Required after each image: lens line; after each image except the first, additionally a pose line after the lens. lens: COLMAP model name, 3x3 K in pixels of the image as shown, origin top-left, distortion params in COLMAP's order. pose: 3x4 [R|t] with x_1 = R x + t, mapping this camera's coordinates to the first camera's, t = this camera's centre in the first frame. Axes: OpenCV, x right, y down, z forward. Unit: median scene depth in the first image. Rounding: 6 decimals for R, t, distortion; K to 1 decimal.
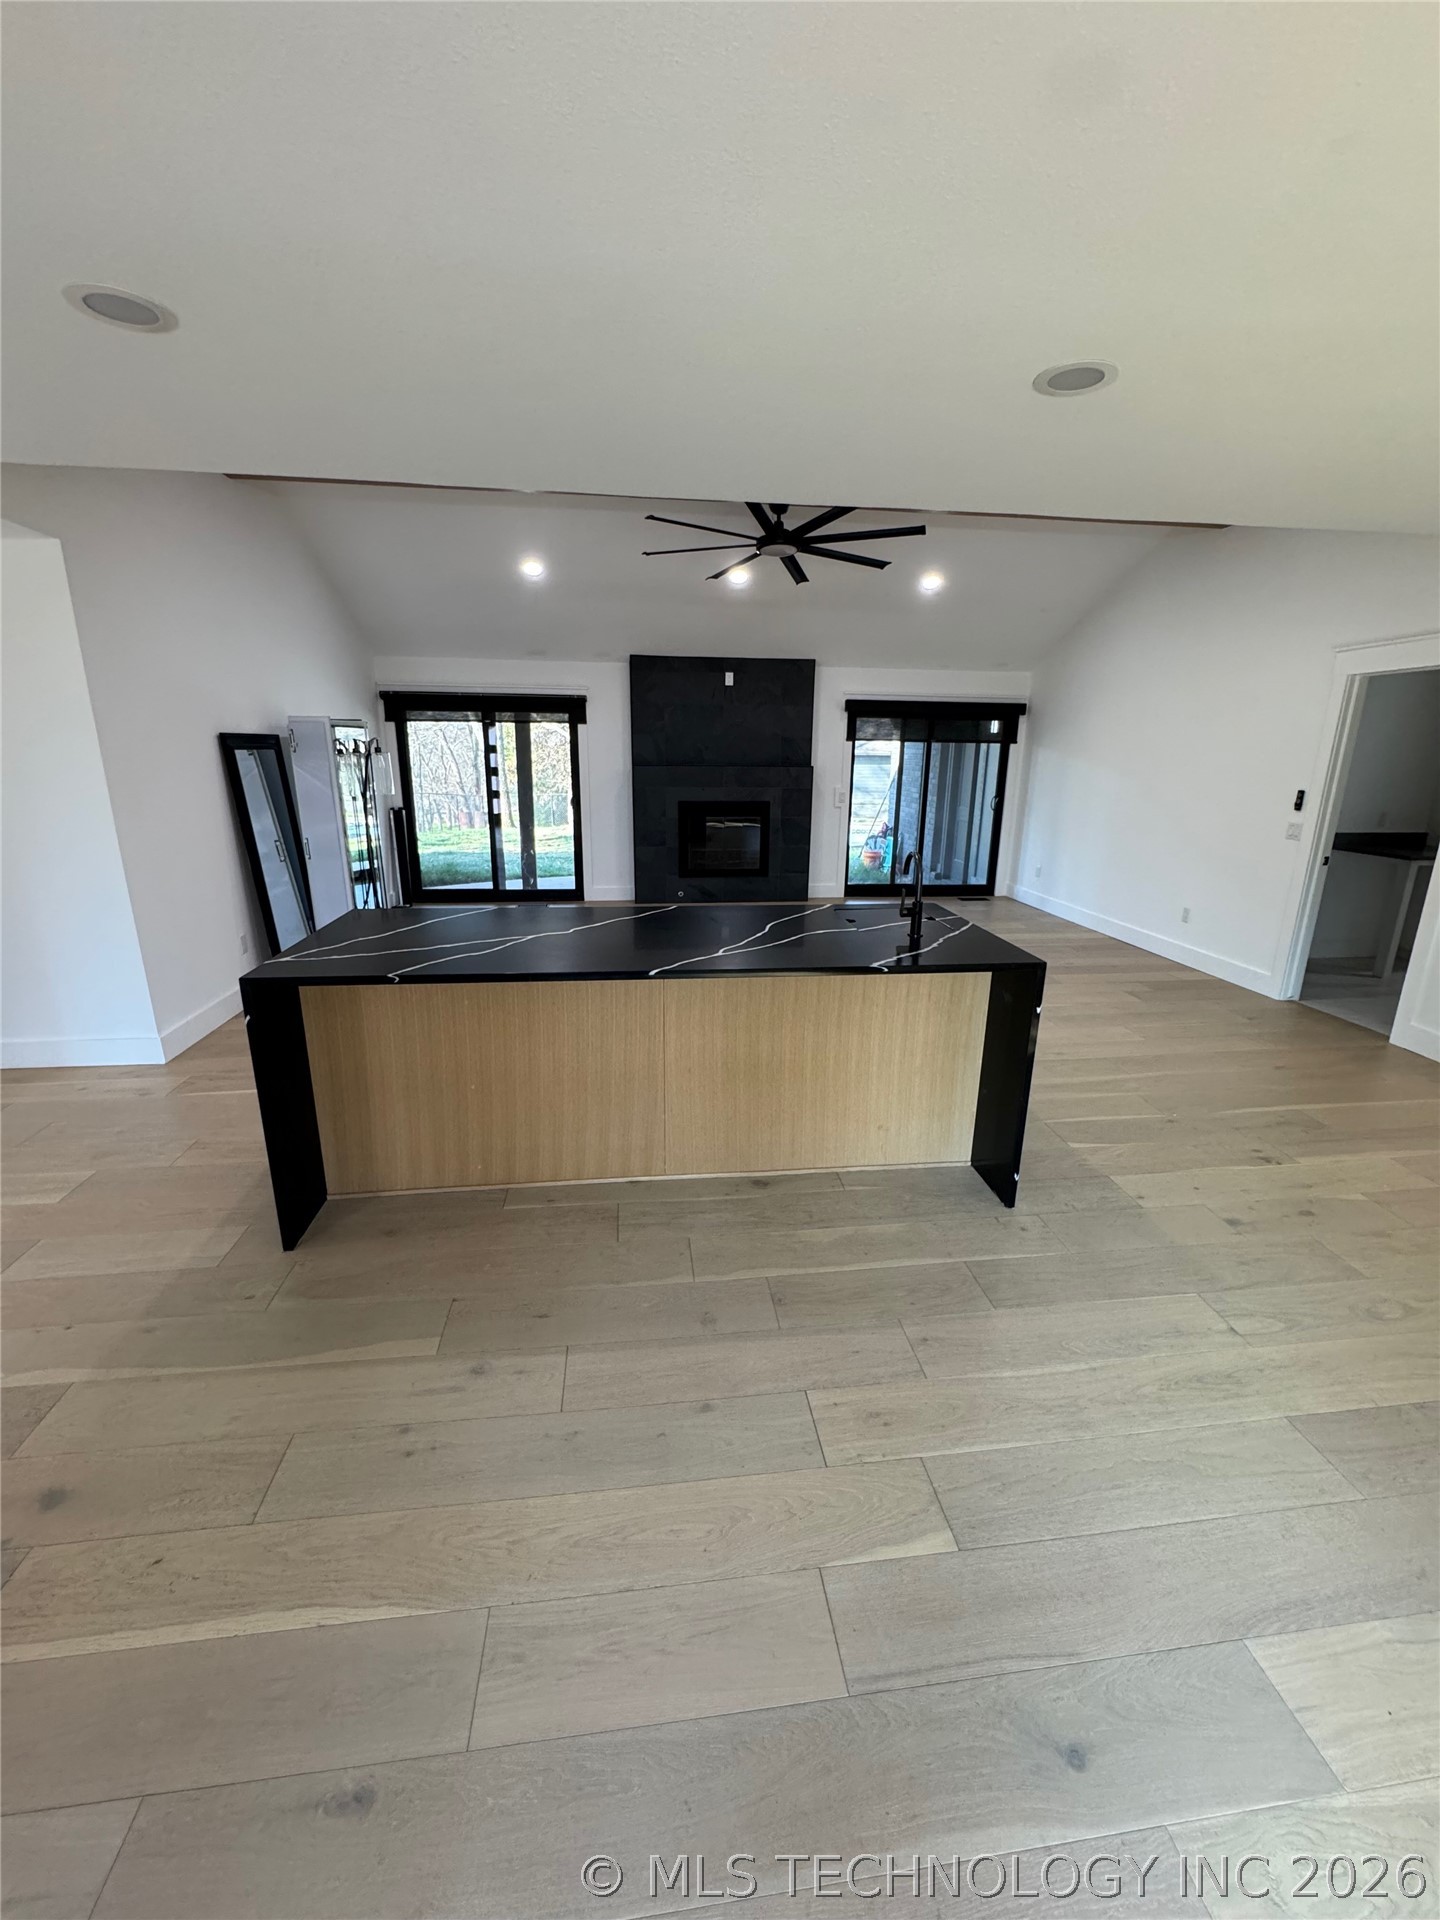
lens RADIAL K [[764.4, 0, 725.9], [0, 764.4, 961.5], [0, 0, 1]] dist [-0.002137, -0.000071]
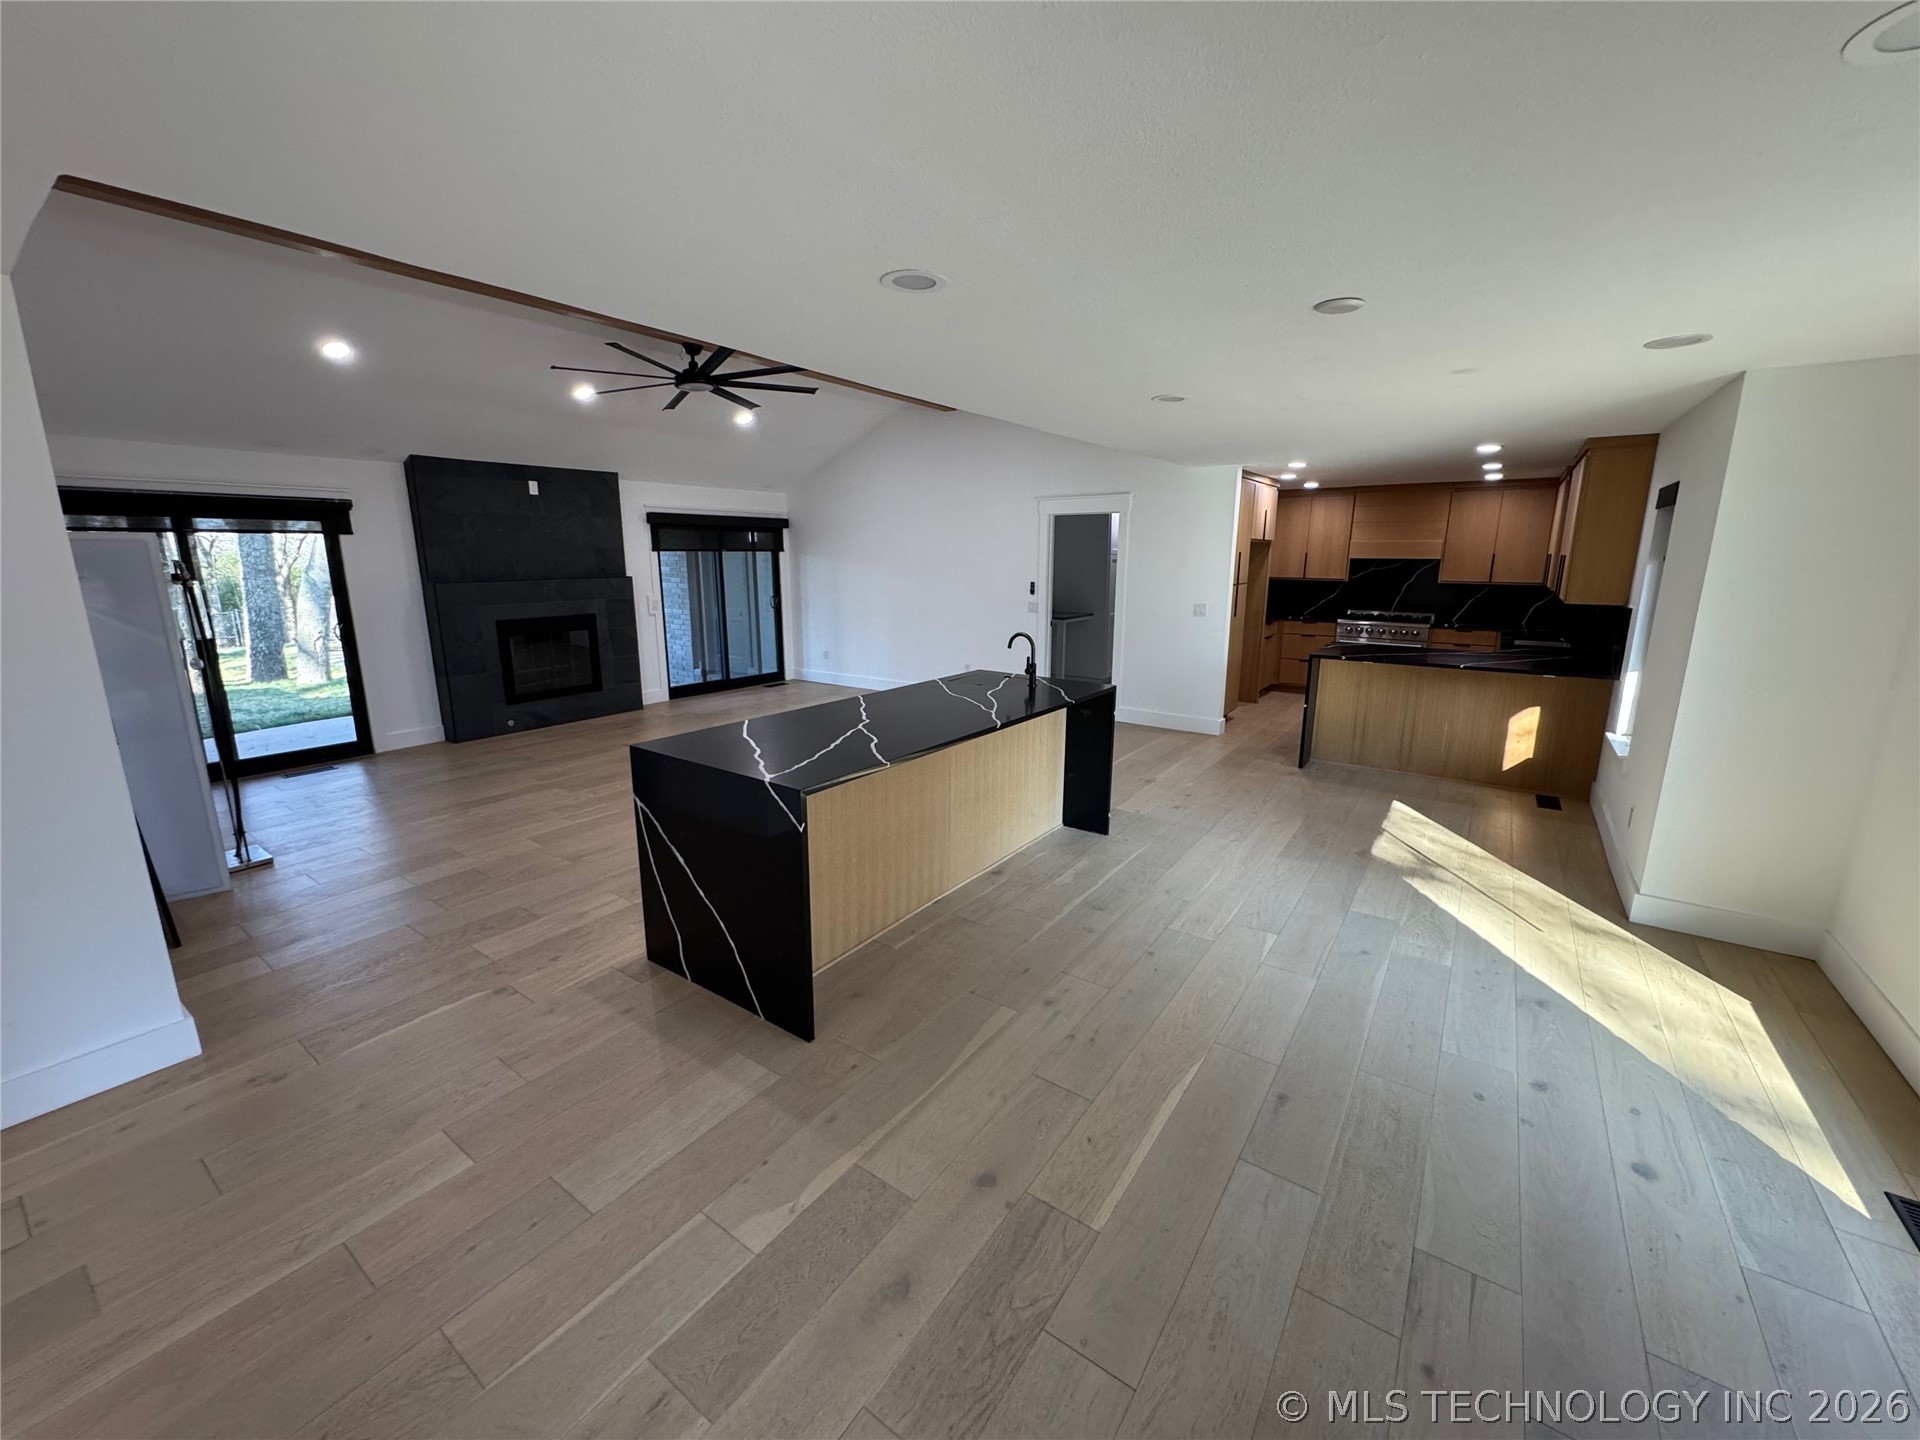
lens RADIAL K [[764.4, 0, 964.2], [0, 764.4, 717.2], [0, 0, 1]] dist [-0.002137, -0.000071]
pose [[0.666754, -0.168572, 0.725963, -0.370711], [0.205713, 0.977869, 0.038131, -0.022085], [-0.716325, 0.123916, 0.686676, 0.013512]]
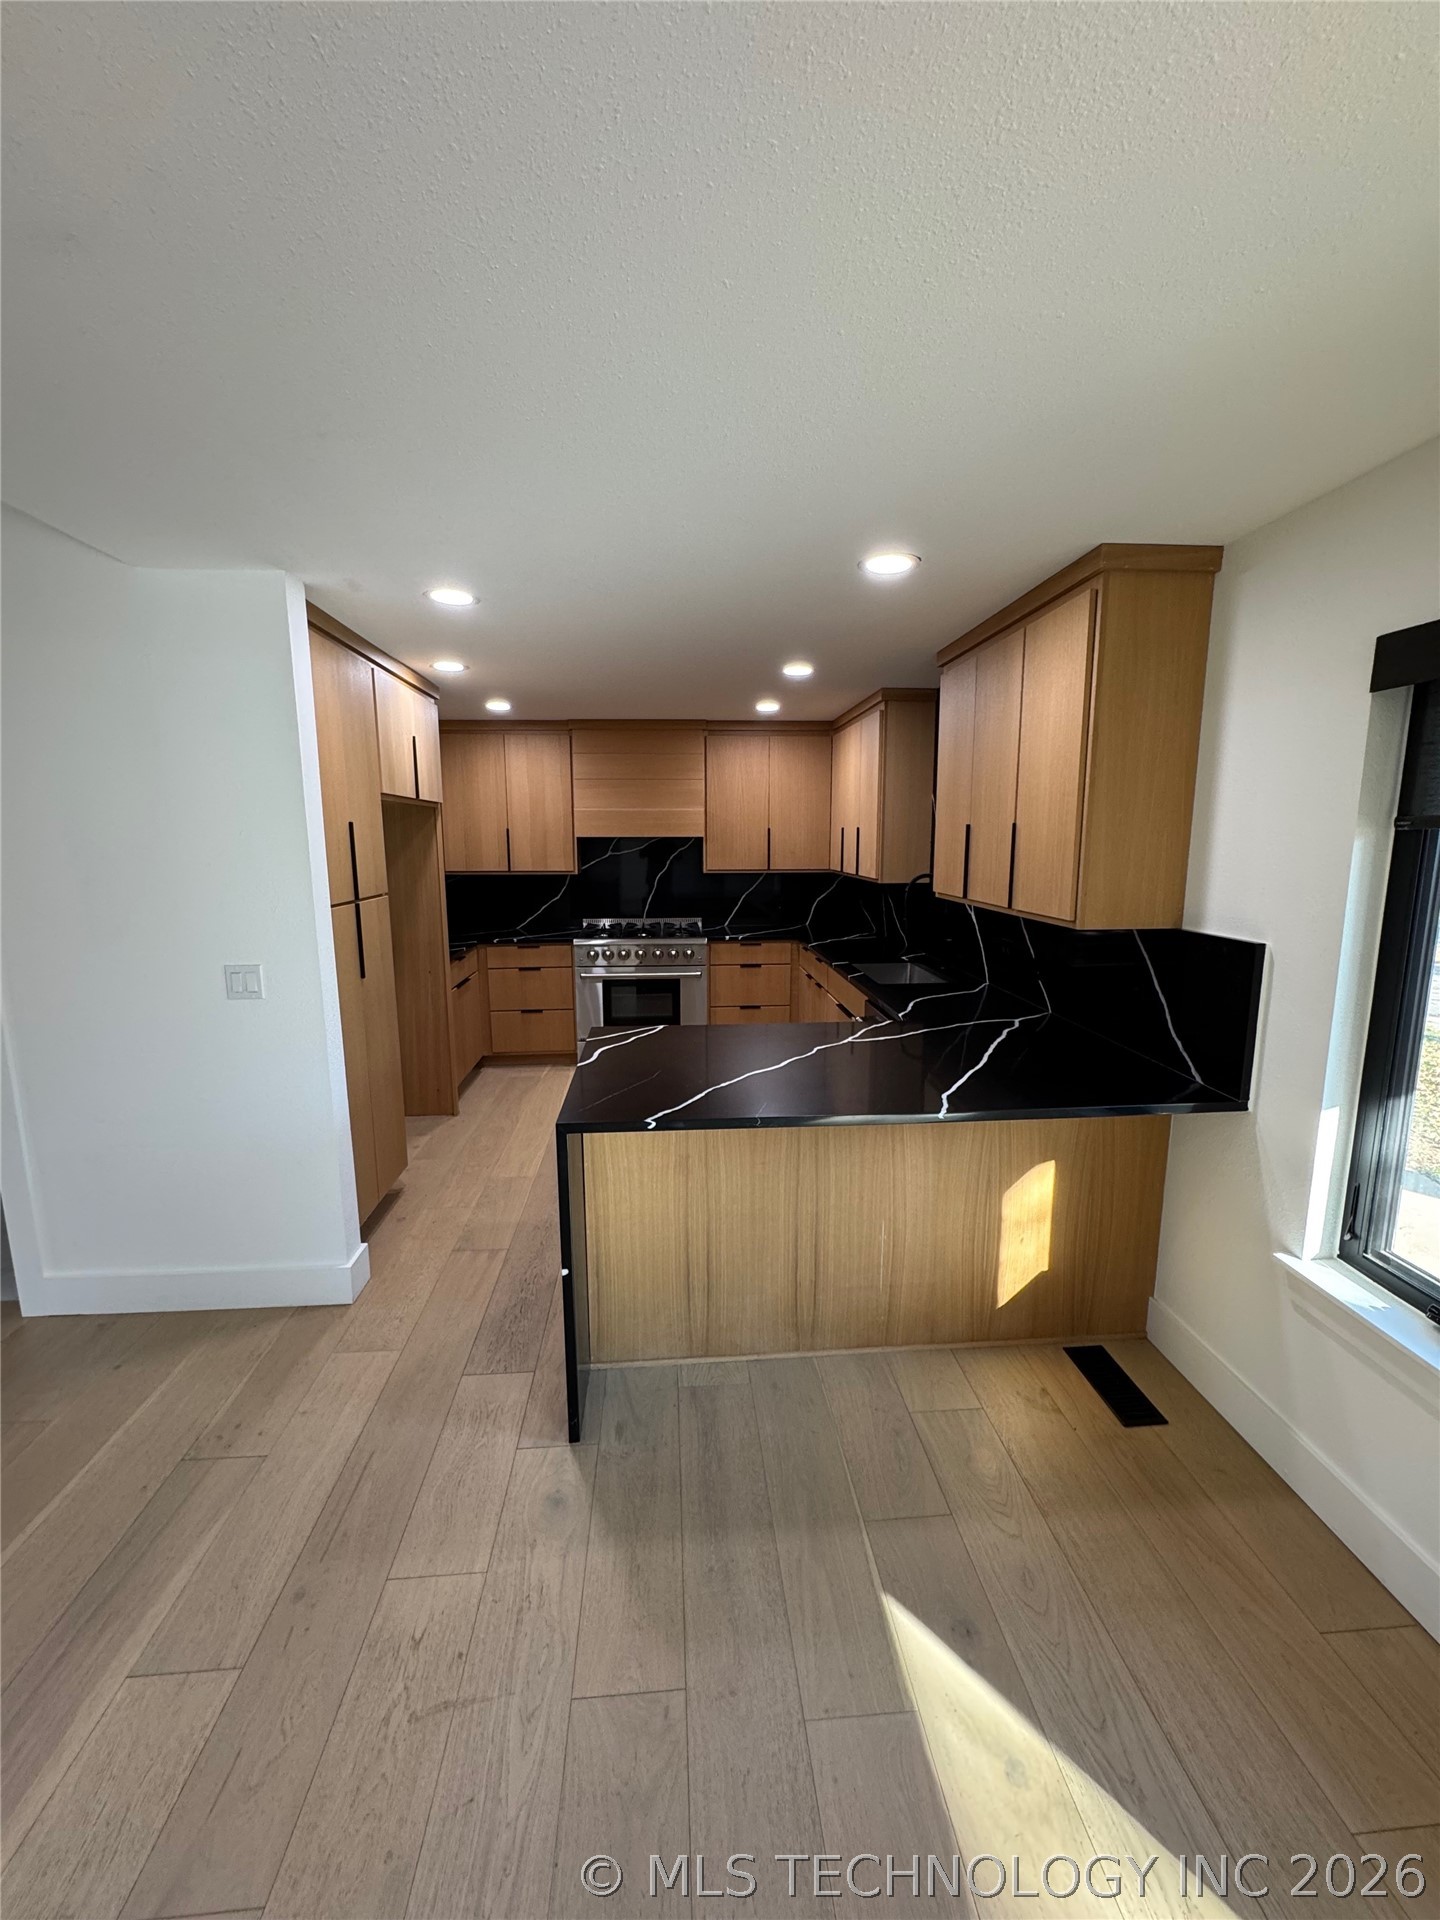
lens RADIAL K [[764.4, 0, 723.1], [0, 764.4, 956.7], [0, 0, 1]] dist [-0.002137, -0.000071]
pose [[0.047498, -0.169953, 0.984307, 0.210688], [0.272852, 0.950150, 0.150888, -0.058914], [-0.960883, 0.261403, 0.091502, 0.199626]]
